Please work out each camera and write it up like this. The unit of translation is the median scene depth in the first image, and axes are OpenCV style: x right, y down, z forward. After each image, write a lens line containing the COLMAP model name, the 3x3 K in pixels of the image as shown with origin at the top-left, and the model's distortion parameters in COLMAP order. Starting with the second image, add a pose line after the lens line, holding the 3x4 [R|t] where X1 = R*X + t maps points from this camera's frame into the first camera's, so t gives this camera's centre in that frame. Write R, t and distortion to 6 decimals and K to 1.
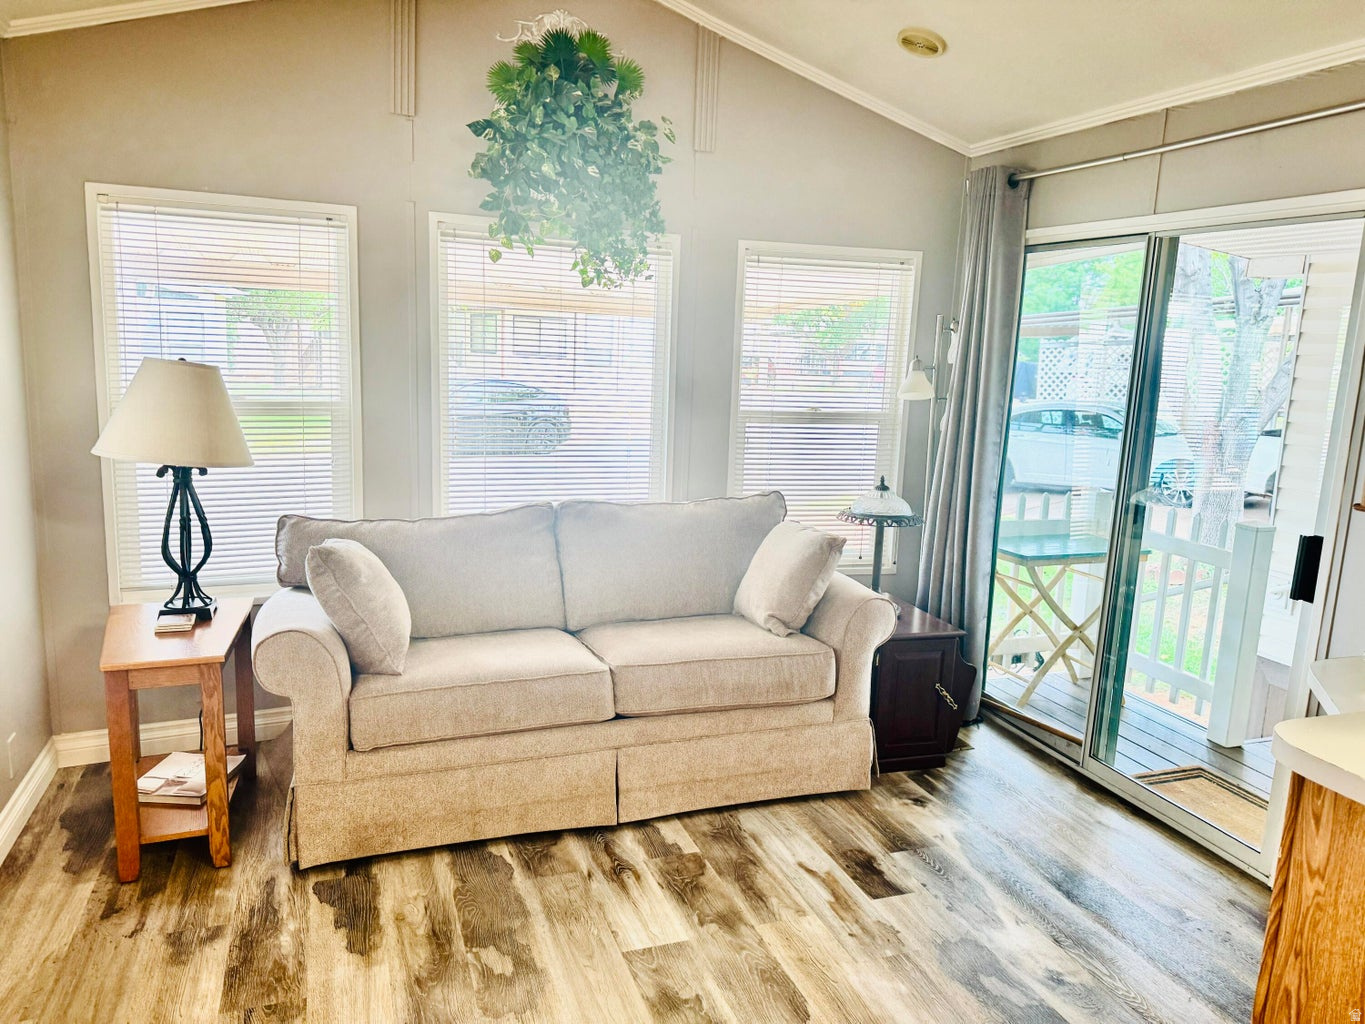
lens RADIAL K [[956.3, 0, 682.4], [0, 956.3, 512.0], [0, 0, 1]] dist [0.002688, 0.001005]
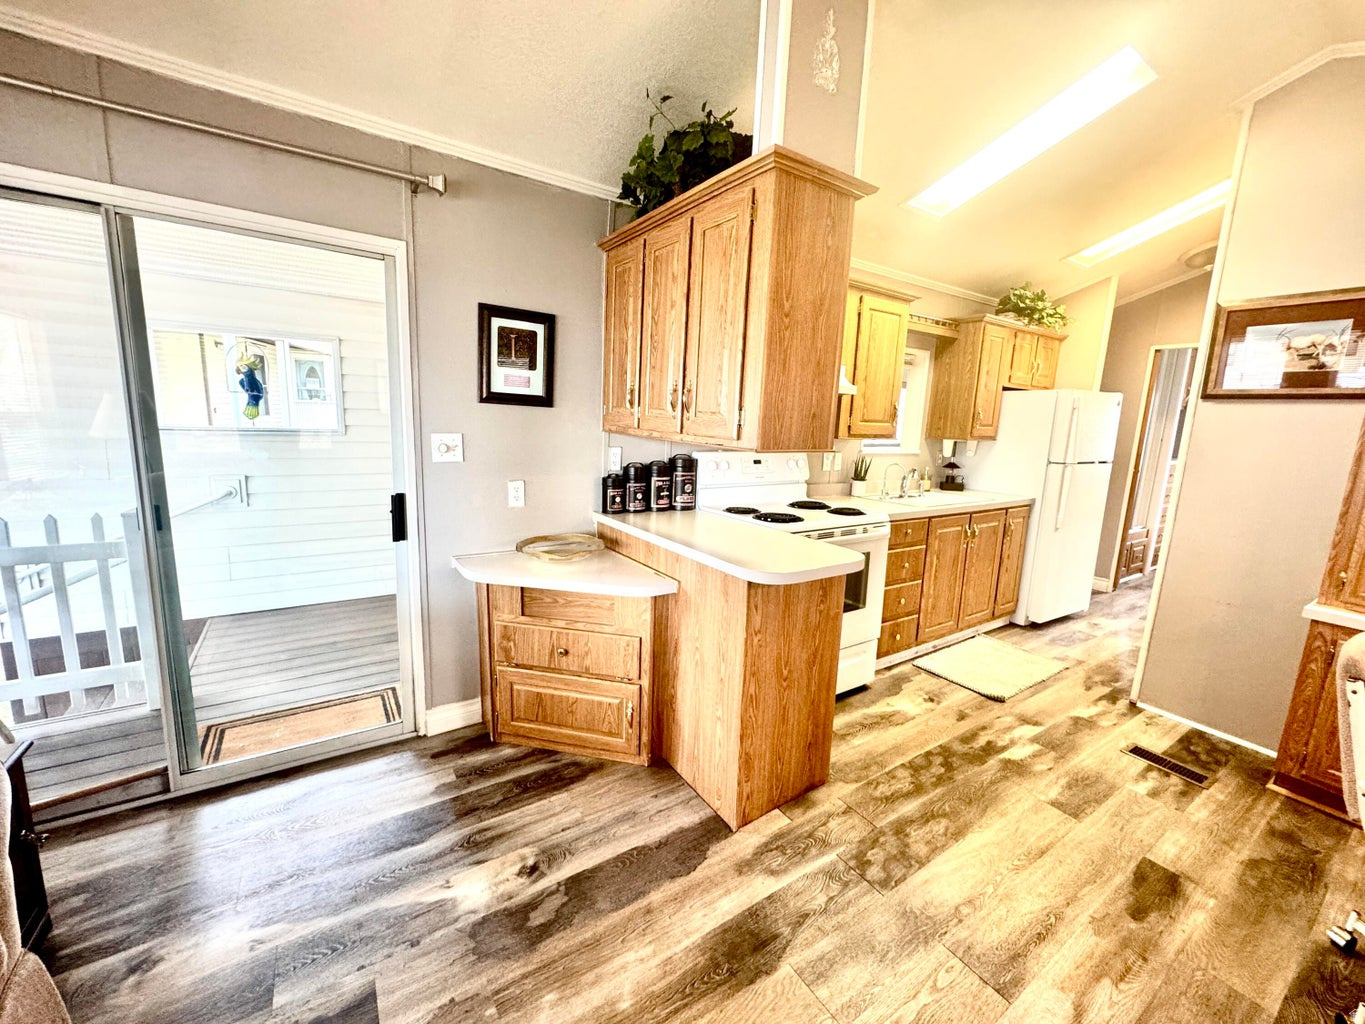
lens RADIAL K [[547.4, 0, 682.1], [0, 547.4, 509.6], [0, 0, 1]] dist [0.002362, 0.000267]
pose [[-0.230027, -0.213142, 0.949557, -0.200669], [0.112894, 0.963290, 0.243573, -0.100693], [-0.966614, 0.163228, -0.197520, 0.752107]]
